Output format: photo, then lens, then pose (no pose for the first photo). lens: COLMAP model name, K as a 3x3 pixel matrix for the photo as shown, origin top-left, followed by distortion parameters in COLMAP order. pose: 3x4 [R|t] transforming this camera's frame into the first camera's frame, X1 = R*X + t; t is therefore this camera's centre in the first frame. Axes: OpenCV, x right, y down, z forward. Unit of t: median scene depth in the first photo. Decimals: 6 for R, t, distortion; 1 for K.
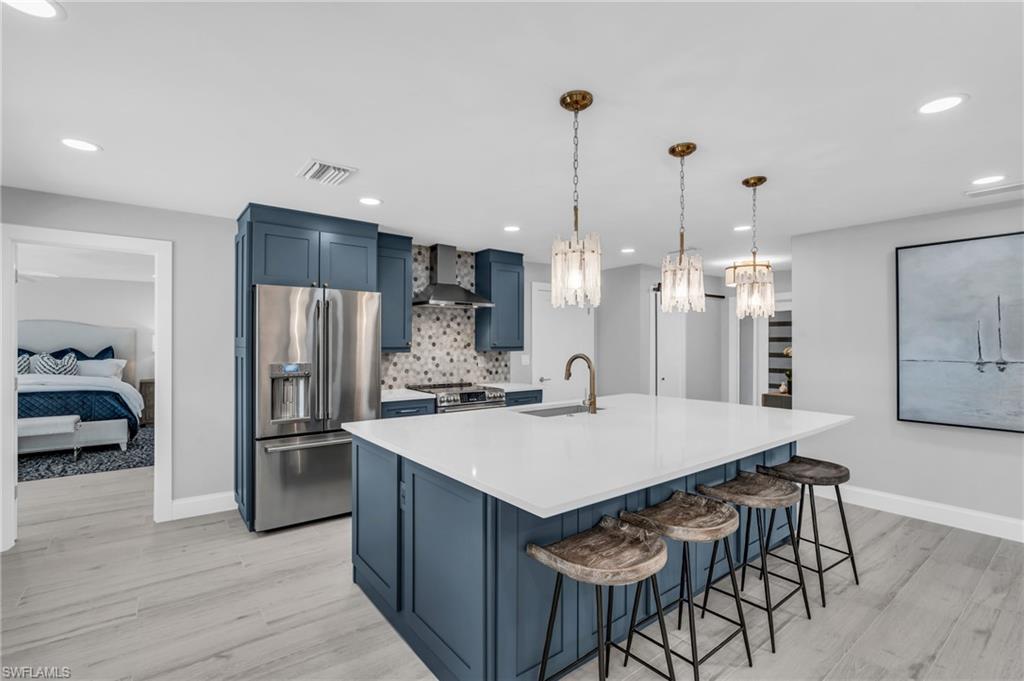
lens RADIAL K [[463.4, 0, 511.7], [0, 463.4, 345.5], [0, 0, 1]] dist [-0.002664, -0.000373]
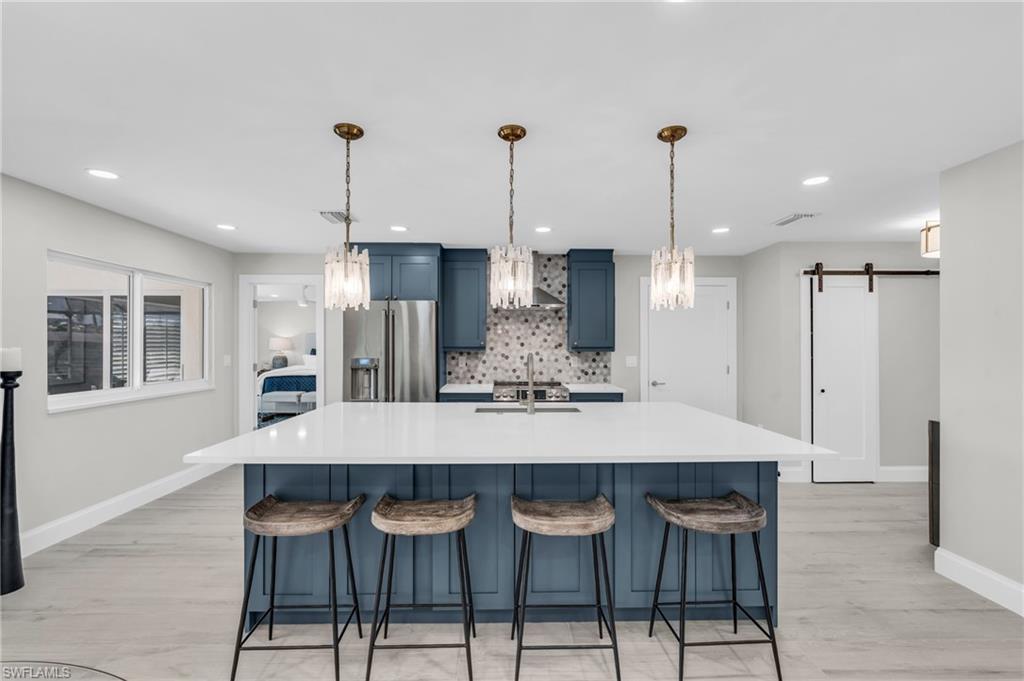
lens RADIAL K [[463.4, 0, 511.7], [0, 463.4, 345.5], [0, 0, 1]] dist [-0.002664, -0.000373]
pose [[0.800042, 0.000831, -0.599944, 0.440767], [-0.004015, 0.999984, -0.003970, 0.004060], [0.599931, 0.005585, 0.800032, 0.120332]]
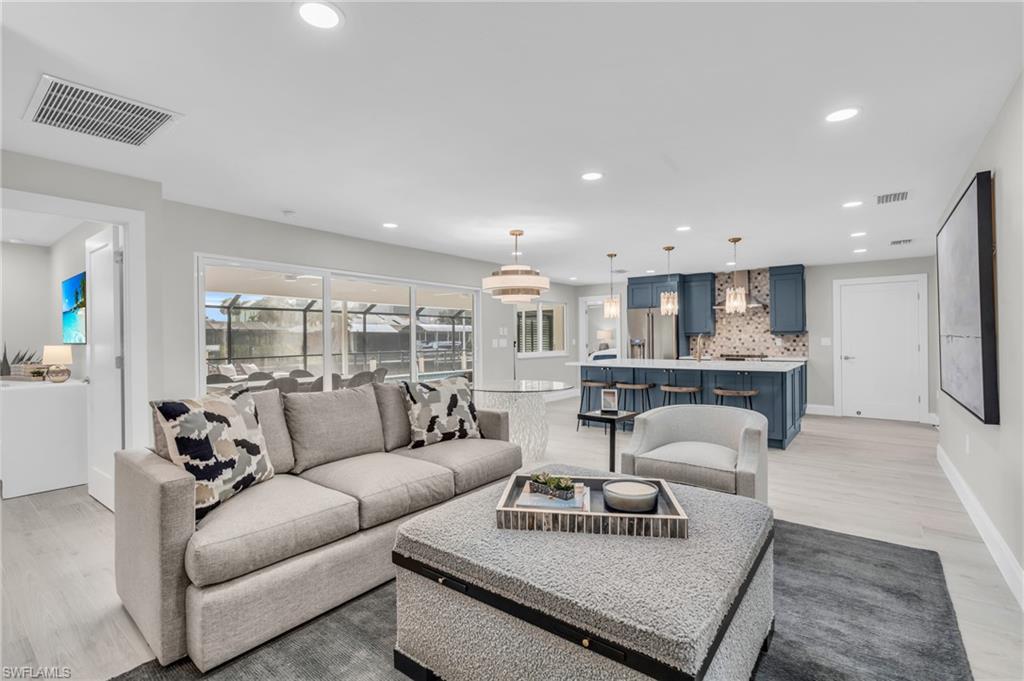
lens RADIAL K [[473.7, 0, 512.0], [0, 473.7, 340.5], [0, 0, 1]] dist [0.002058, 0.000031]
pose [[0.249853, -0.000011, -0.968284, 1.214771], [0.003564, 0.999993, 0.000908, 0.026679], [0.968277, -0.003678, 0.249851, -0.199608]]
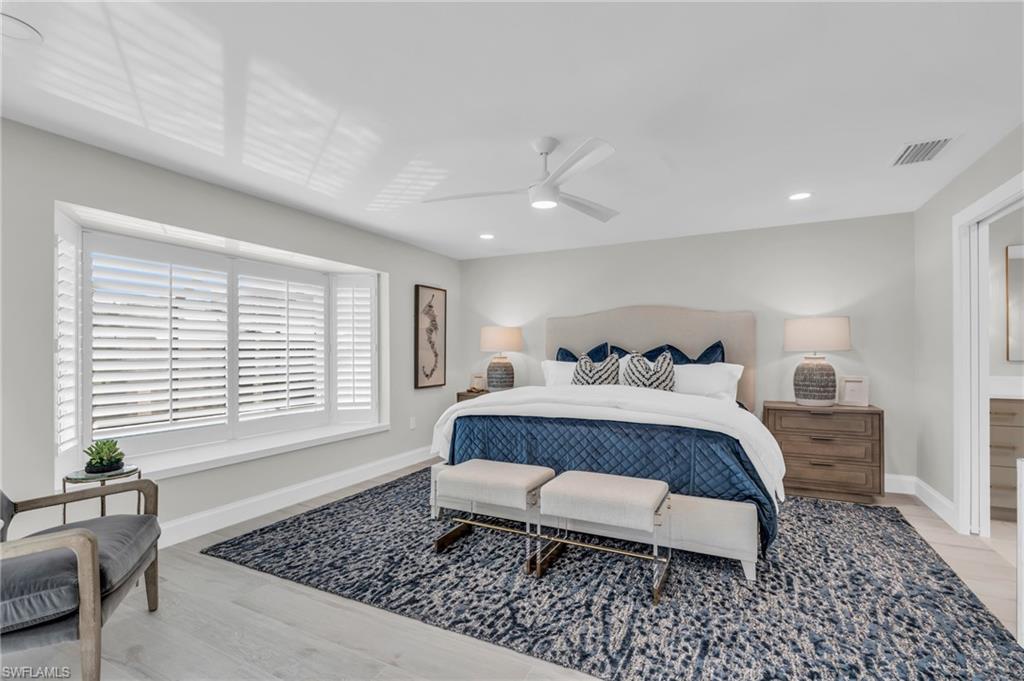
lens RADIAL K [[463.4, 0, 511.7], [0, 463.4, 345.5], [0, 0, 1]] dist [-0.002664, -0.000373]
pose [[0.429607, -0.013821, -0.902910, -0.616138], [-0.005333, 0.999827, -0.017842, 0.025226], [0.903000, 0.012480, 0.429459, 0.697144]]
